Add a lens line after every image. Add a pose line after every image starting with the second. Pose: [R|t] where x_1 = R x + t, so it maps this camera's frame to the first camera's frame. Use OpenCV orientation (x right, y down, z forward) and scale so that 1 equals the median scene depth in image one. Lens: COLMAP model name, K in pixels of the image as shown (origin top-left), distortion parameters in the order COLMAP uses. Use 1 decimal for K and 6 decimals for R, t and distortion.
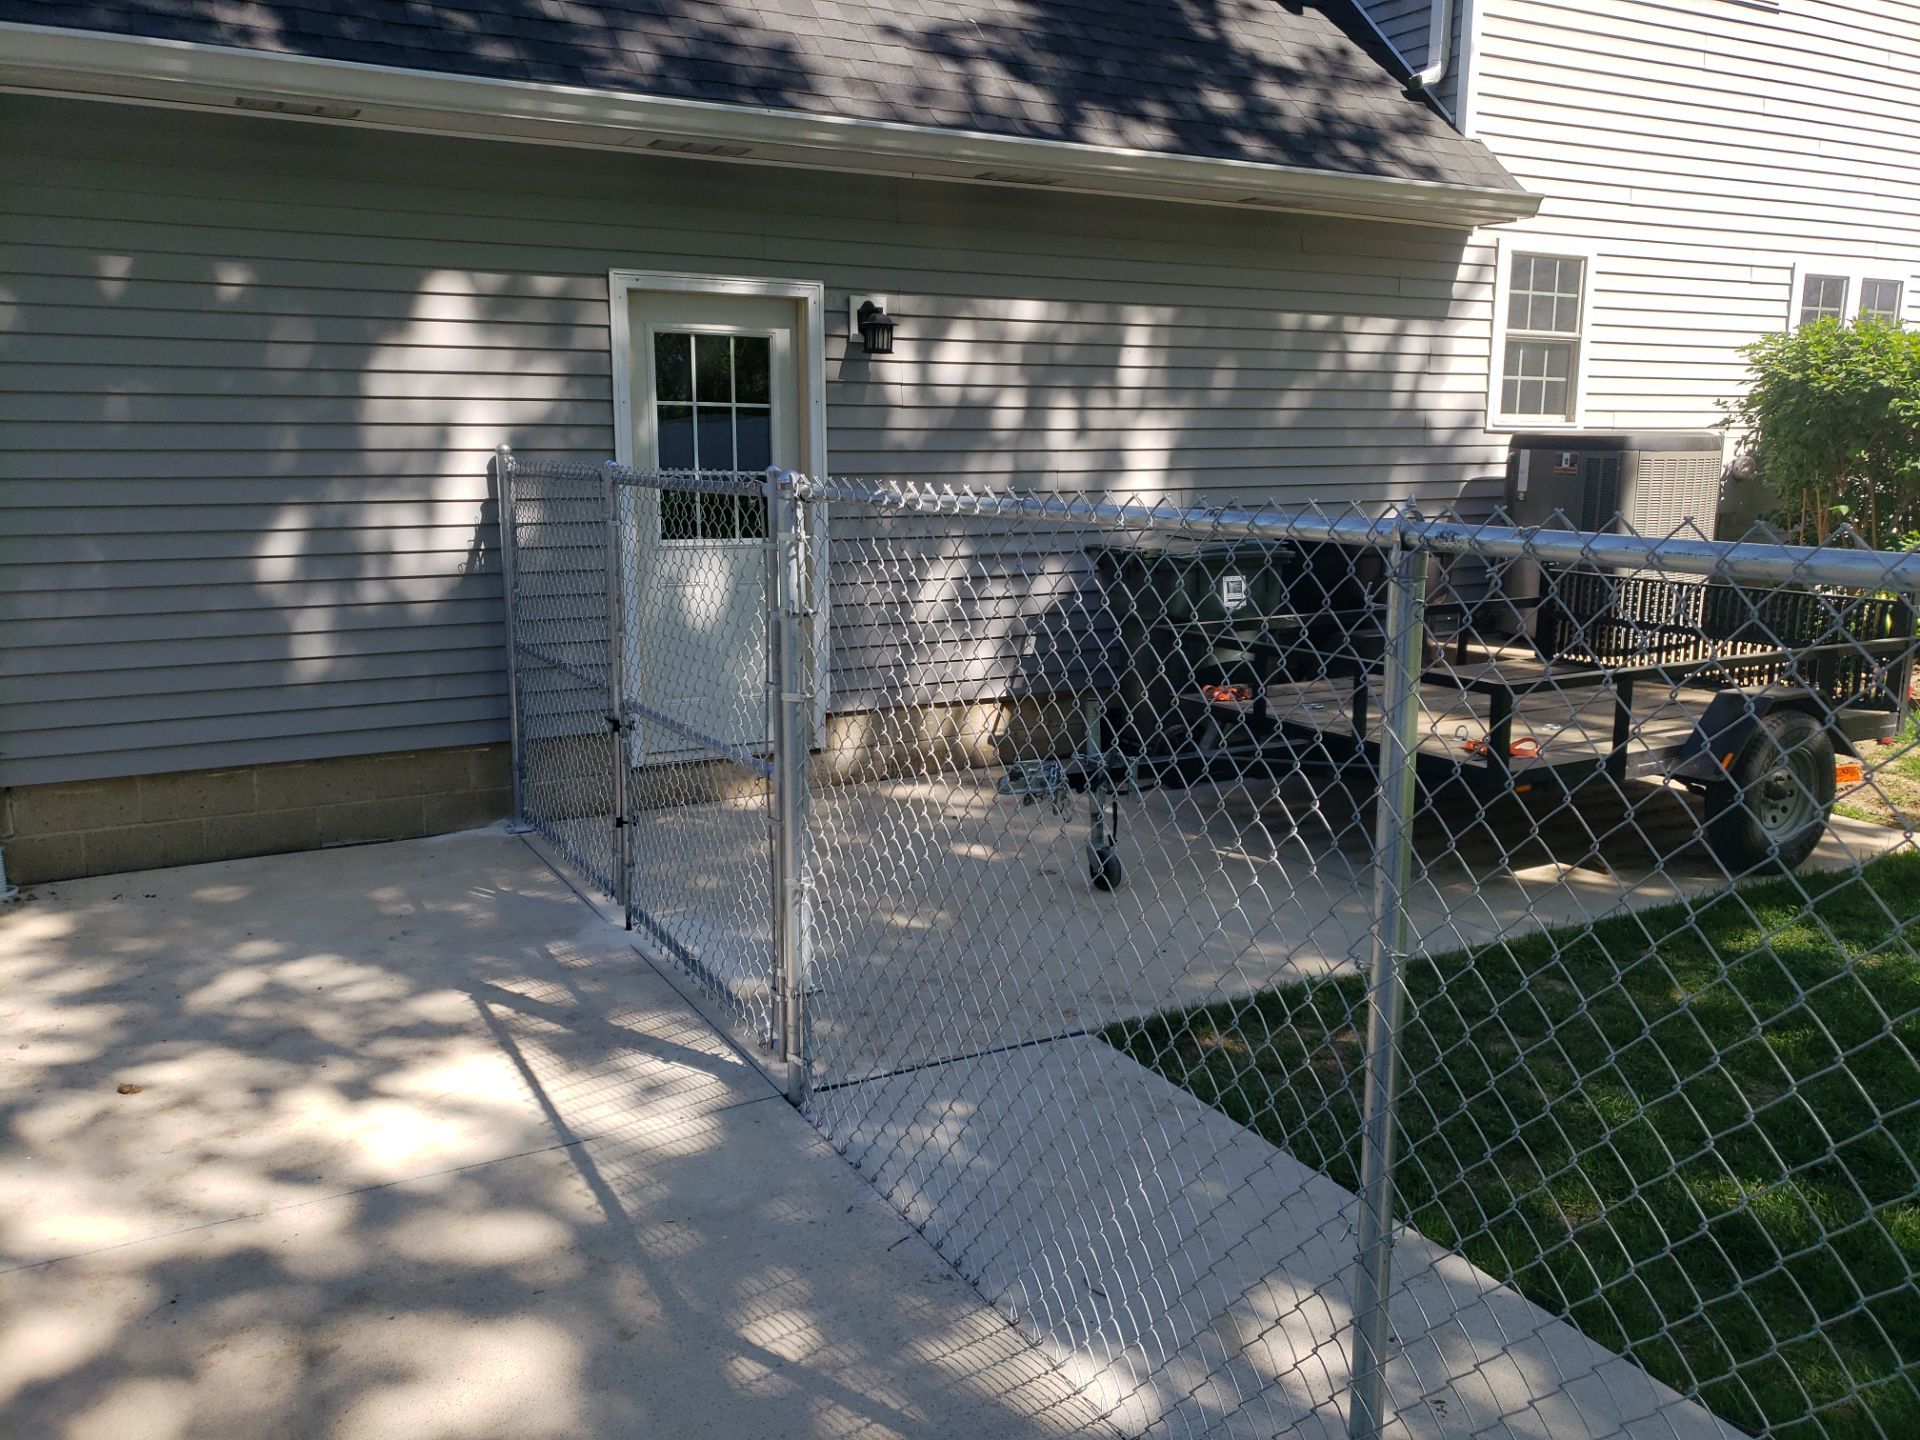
lens RADIAL K [[1520.4, 0, 970.6], [0, 1520.4, 752.8], [0, 0, 1]] dist [0.104813, -0.168867]
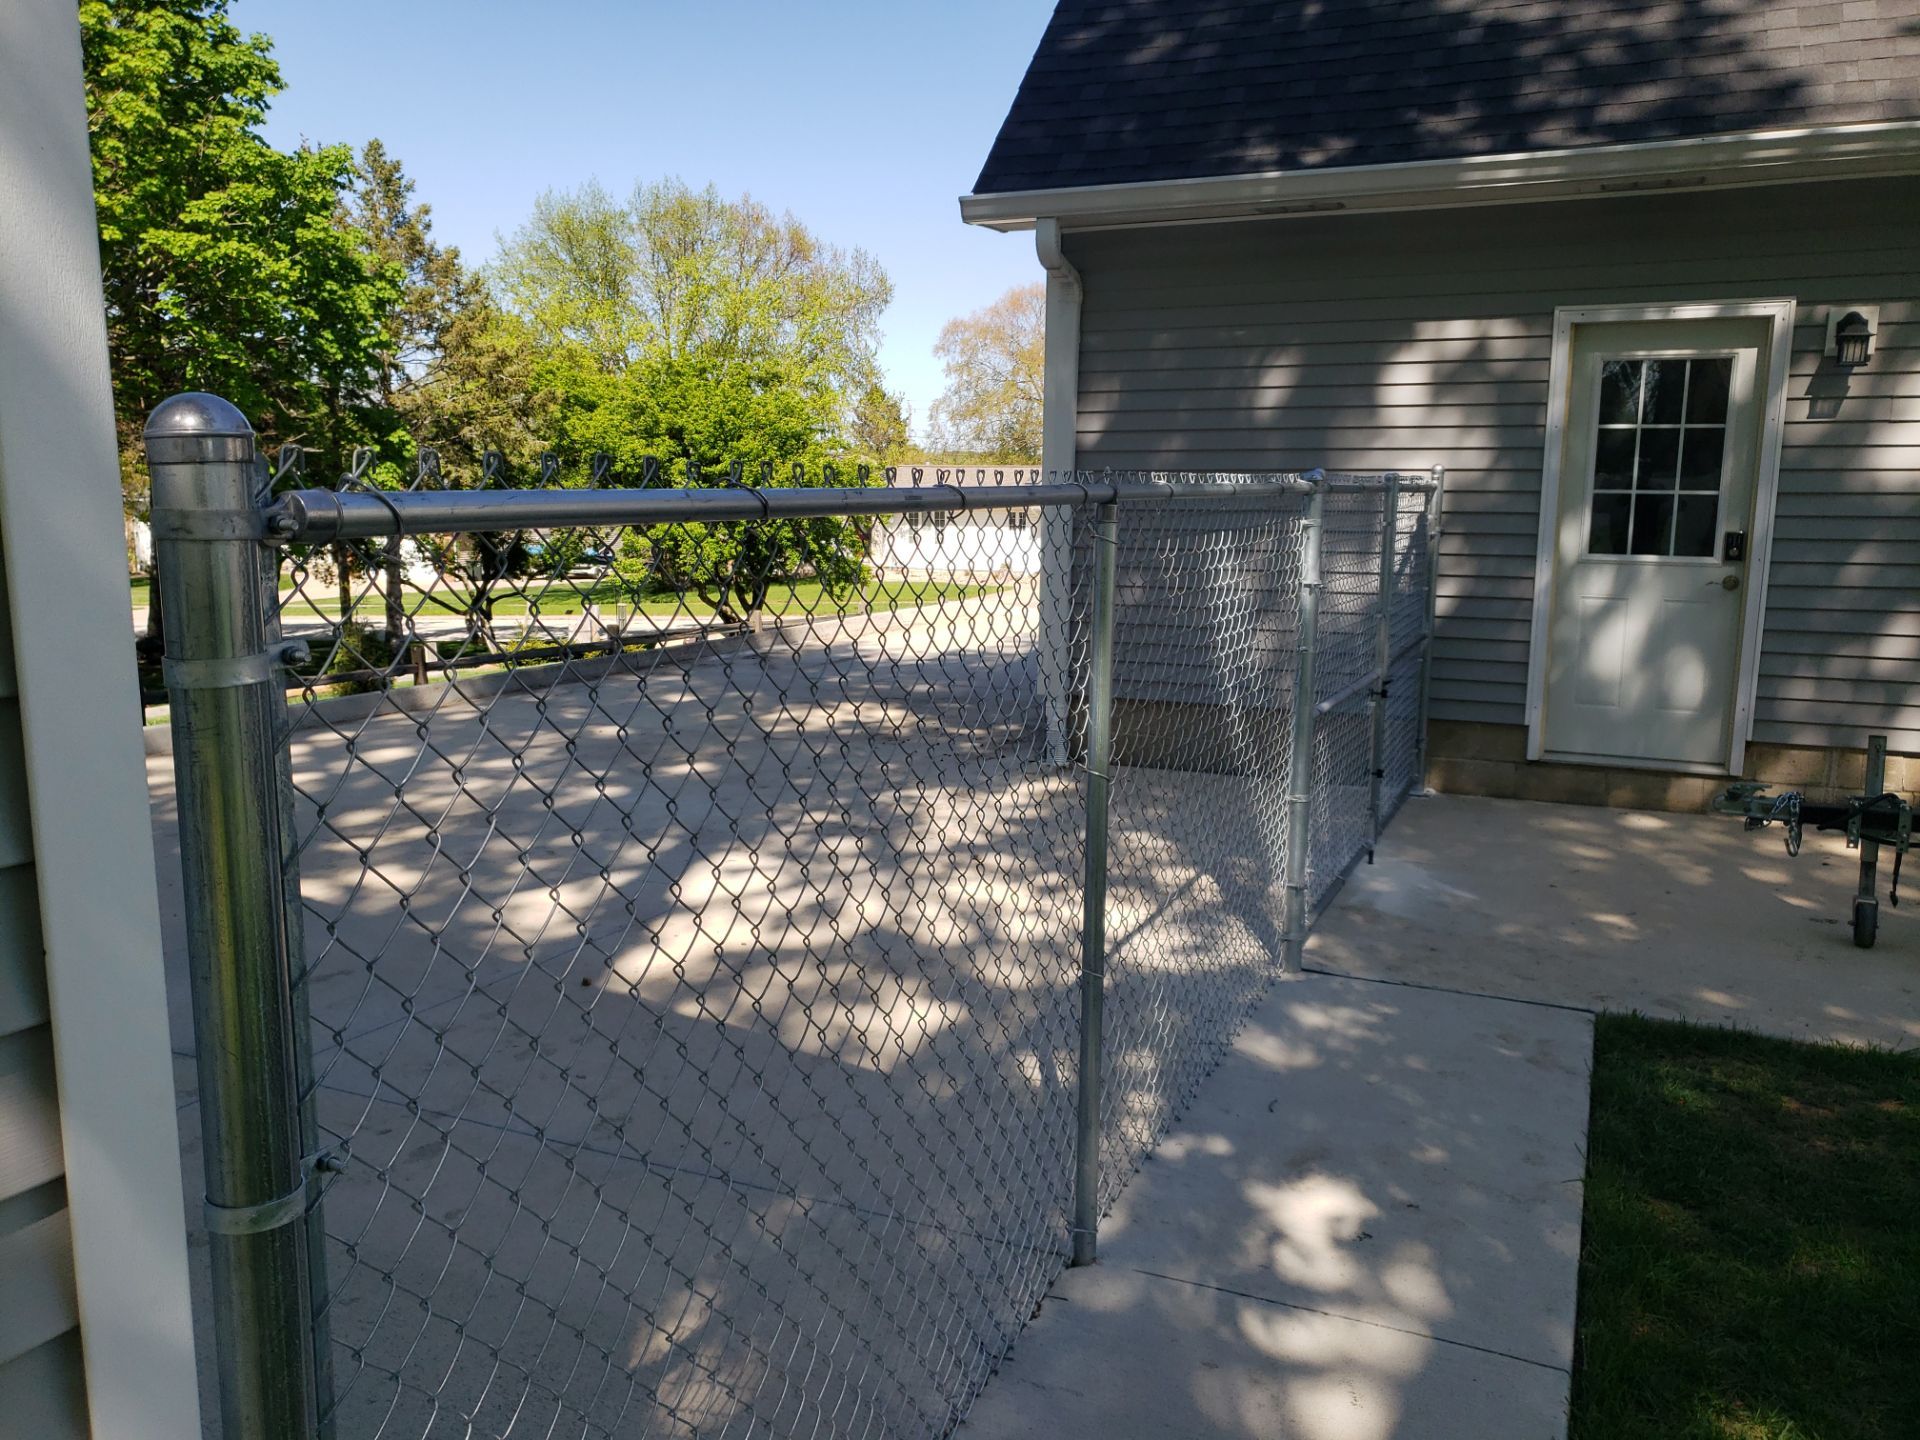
lens RADIAL K [[1520.4, 0, 970.6], [0, 1520.4, 752.8], [0, 0, 1]] dist [0.104813, -0.168867]
pose [[0.604802, 0.137530, -0.784410, 0.410285], [-0.173200, 0.984114, 0.039003, 0.029320], [0.777313, 0.112271, 0.619015, 0.021911]]
